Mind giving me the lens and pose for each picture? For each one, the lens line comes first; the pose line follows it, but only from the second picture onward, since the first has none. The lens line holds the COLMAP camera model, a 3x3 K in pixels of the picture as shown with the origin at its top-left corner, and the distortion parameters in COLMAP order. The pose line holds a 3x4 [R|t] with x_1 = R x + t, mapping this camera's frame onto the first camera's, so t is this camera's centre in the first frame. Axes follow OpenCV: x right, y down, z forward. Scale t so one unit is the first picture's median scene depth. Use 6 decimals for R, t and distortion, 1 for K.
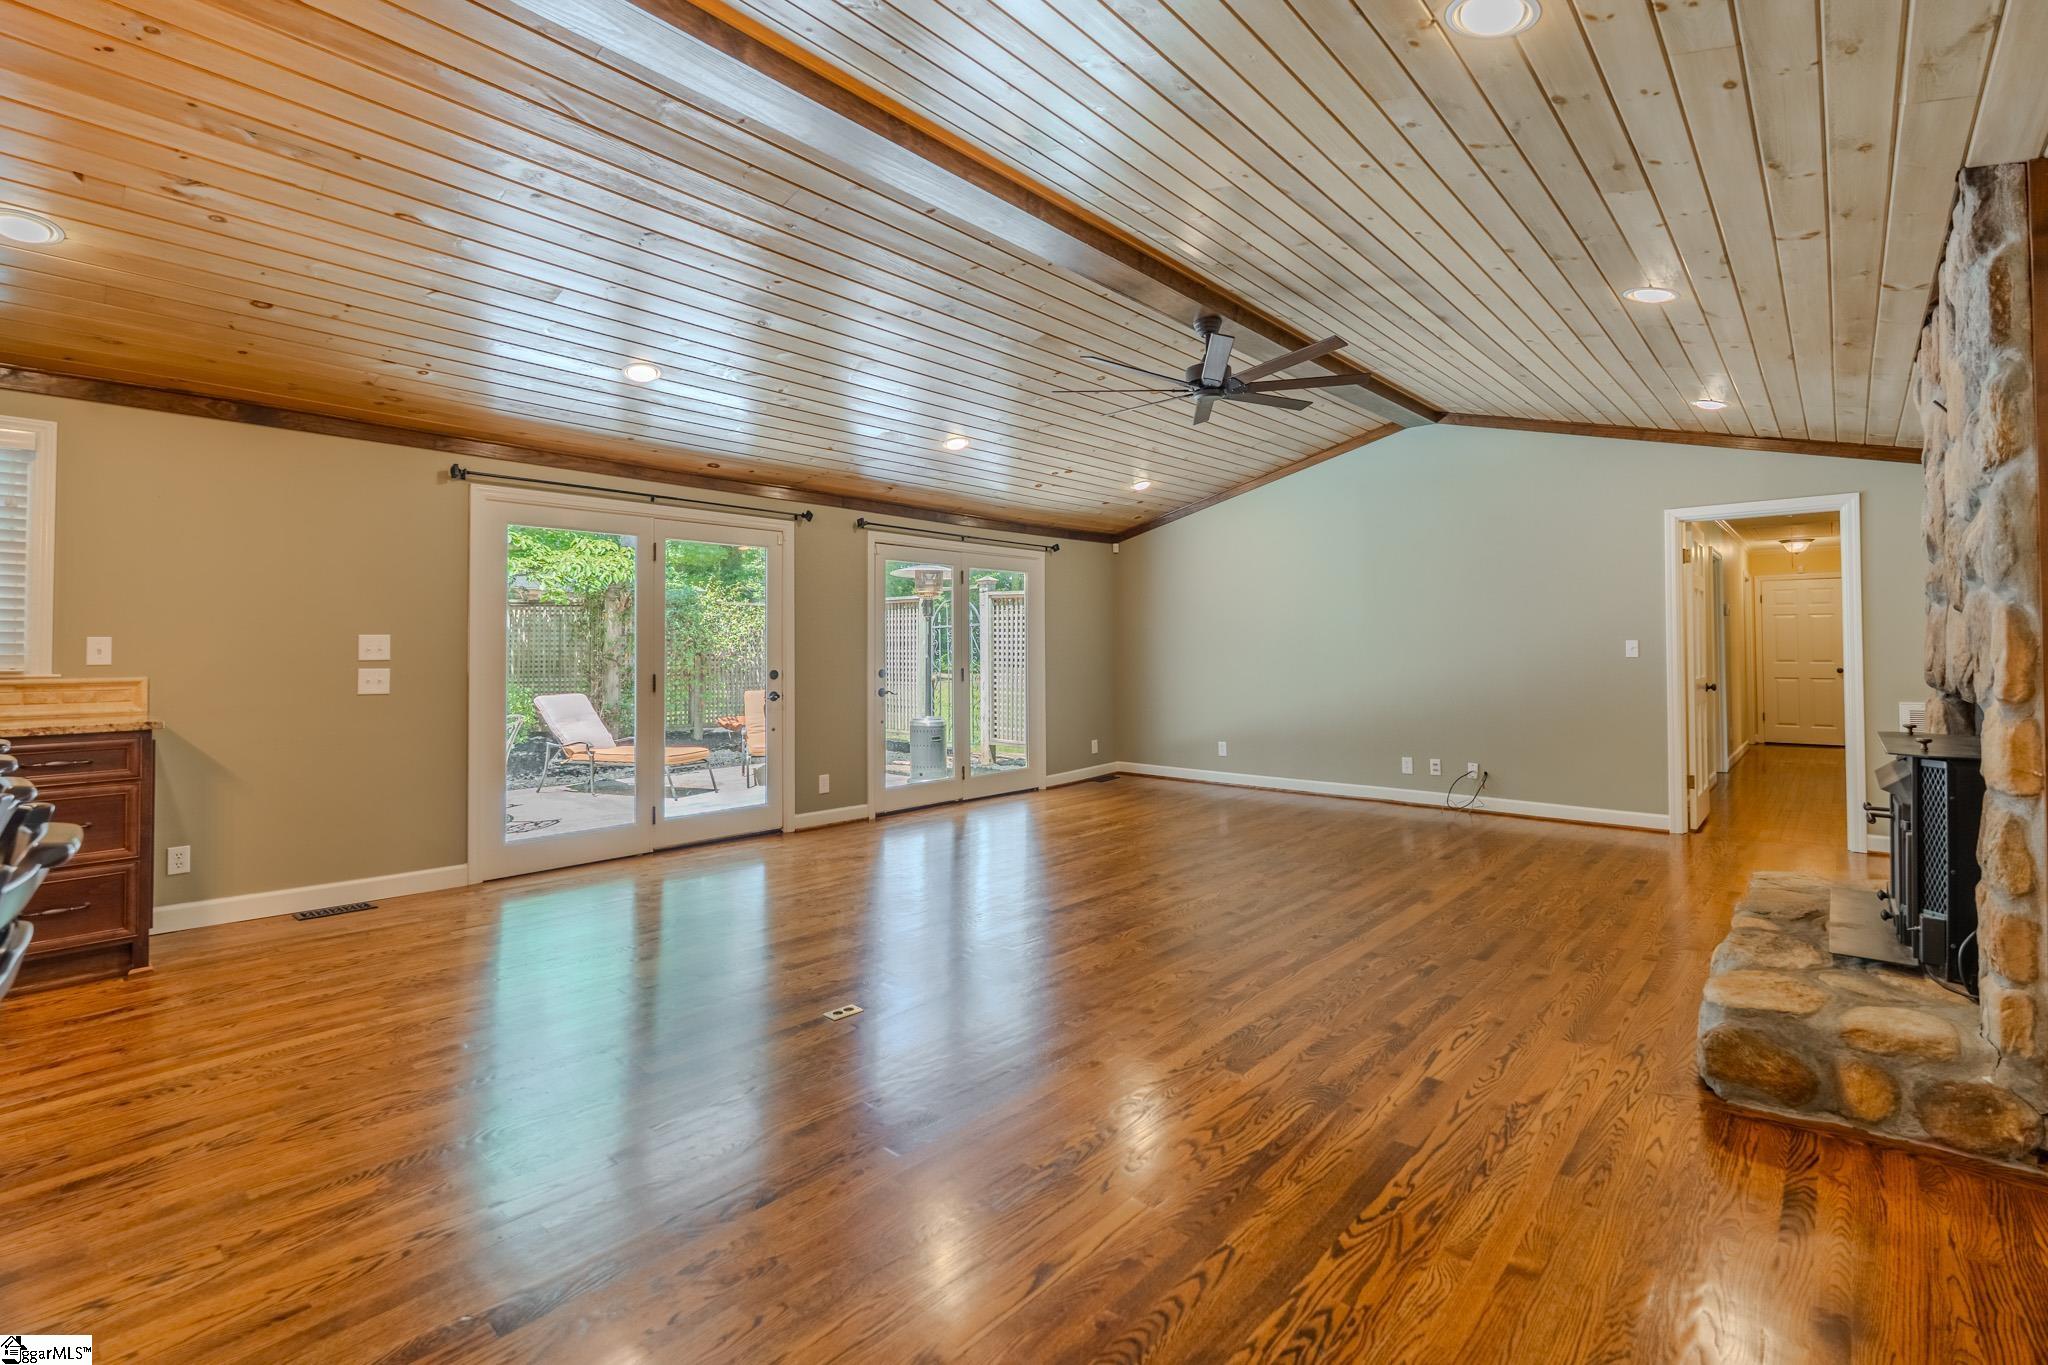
lens RADIAL K [[918.6, 0, 1068.3], [0, 918.6, 623.6], [0, 0, 1]] dist [-0.005547, 0.001005]
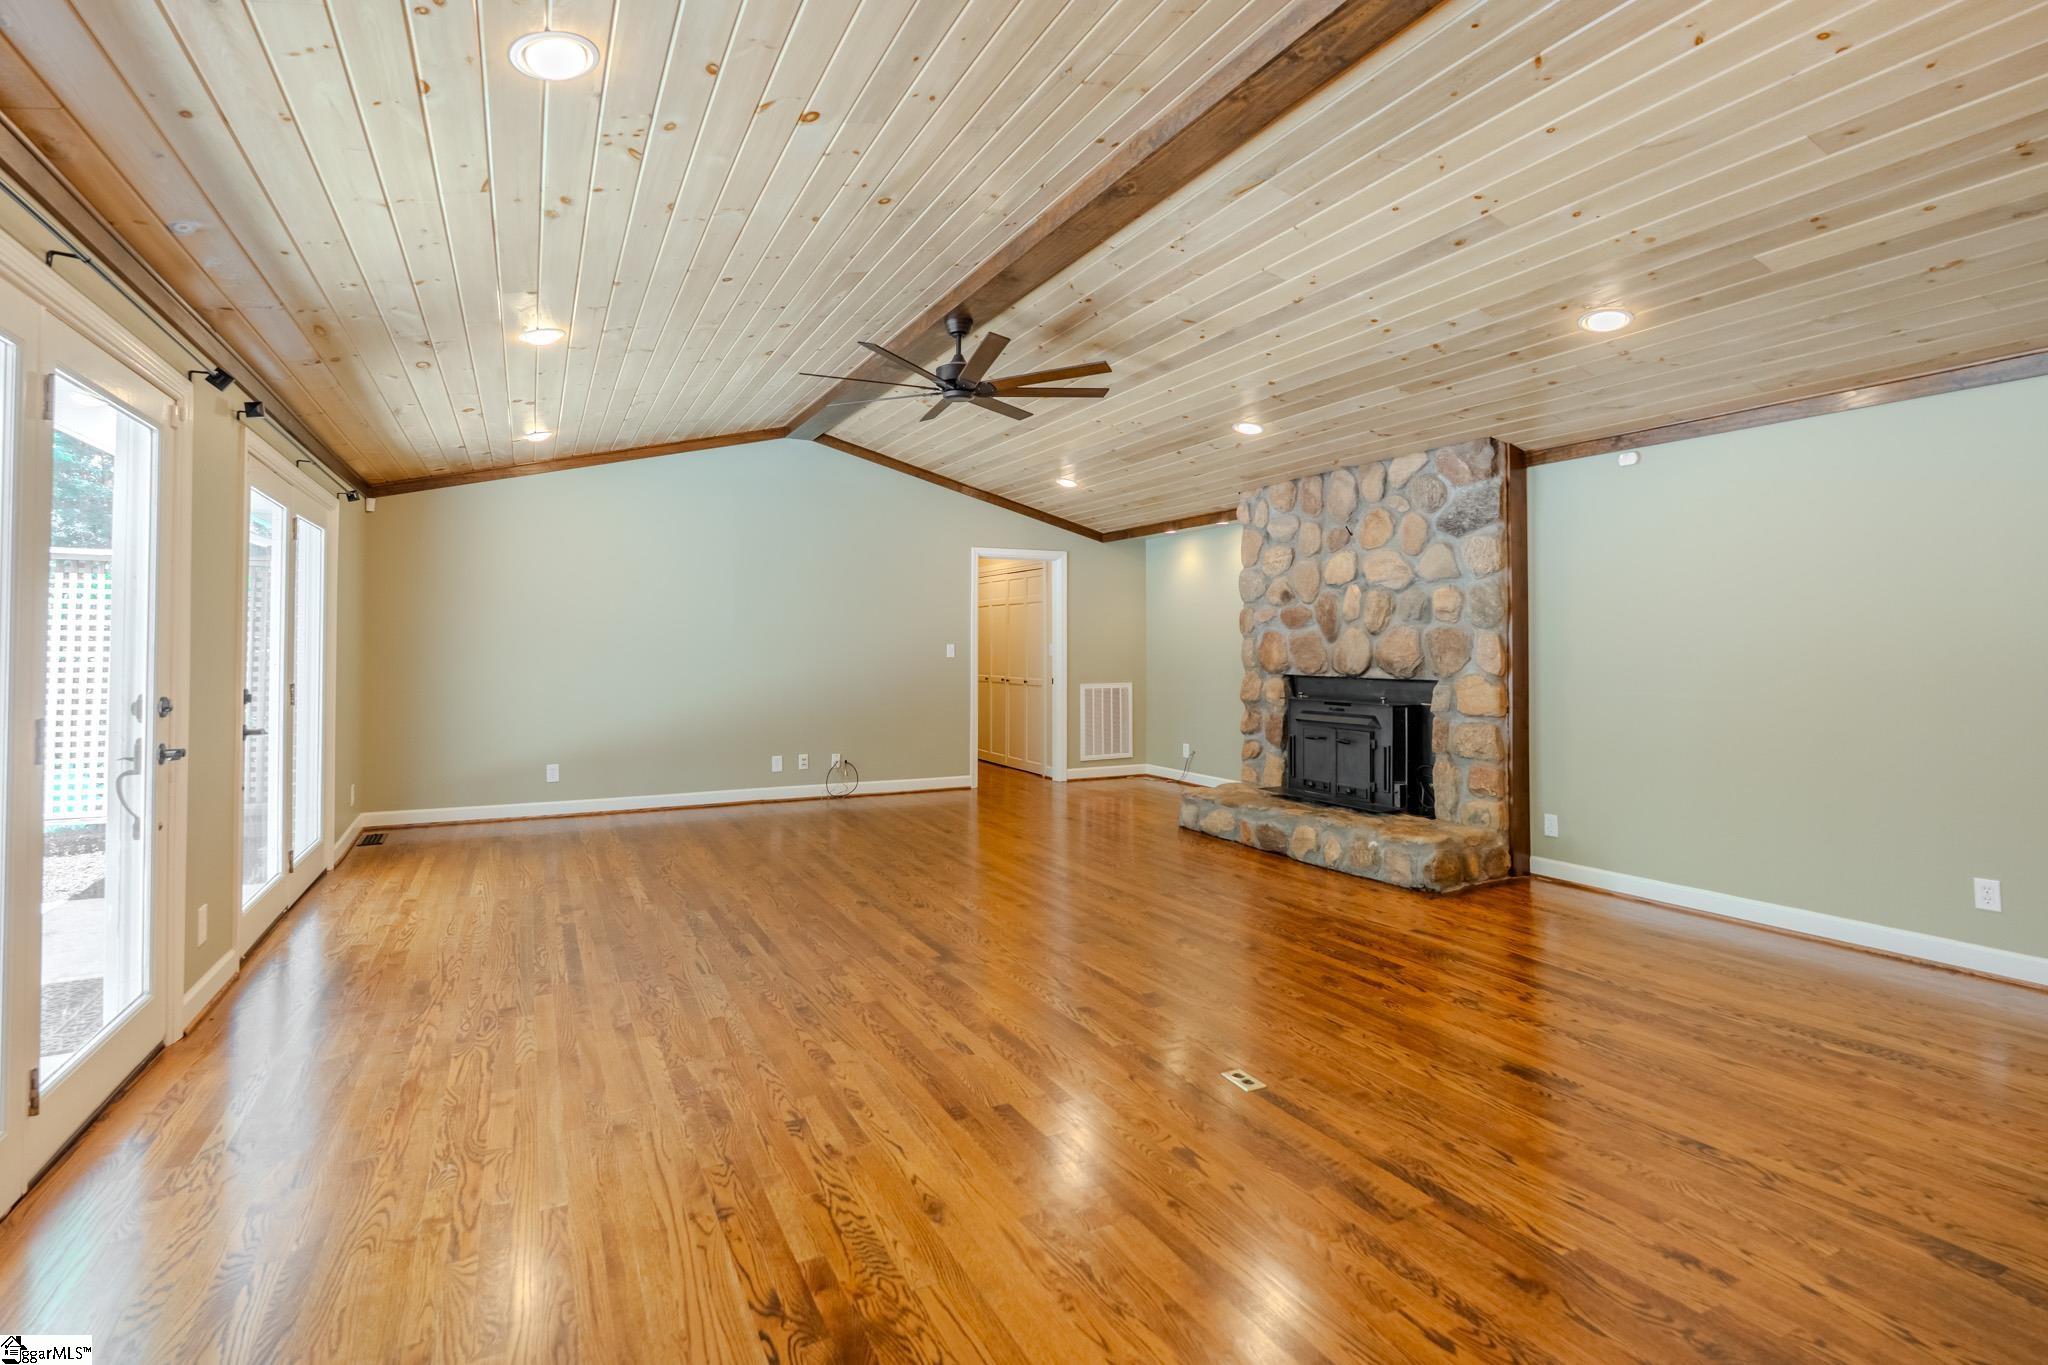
lens RADIAL K [[918.6, 0, 962.9], [0, 918.6, 629.7], [0, 0, 1]] dist [-0.005547, 0.001005]
pose [[0.419432, 0.019944, 0.907567, -0.607900], [-0.027151, 0.999587, -0.009418, 0.009621], [-0.907380, -0.020691, 0.419801, 0.473224]]
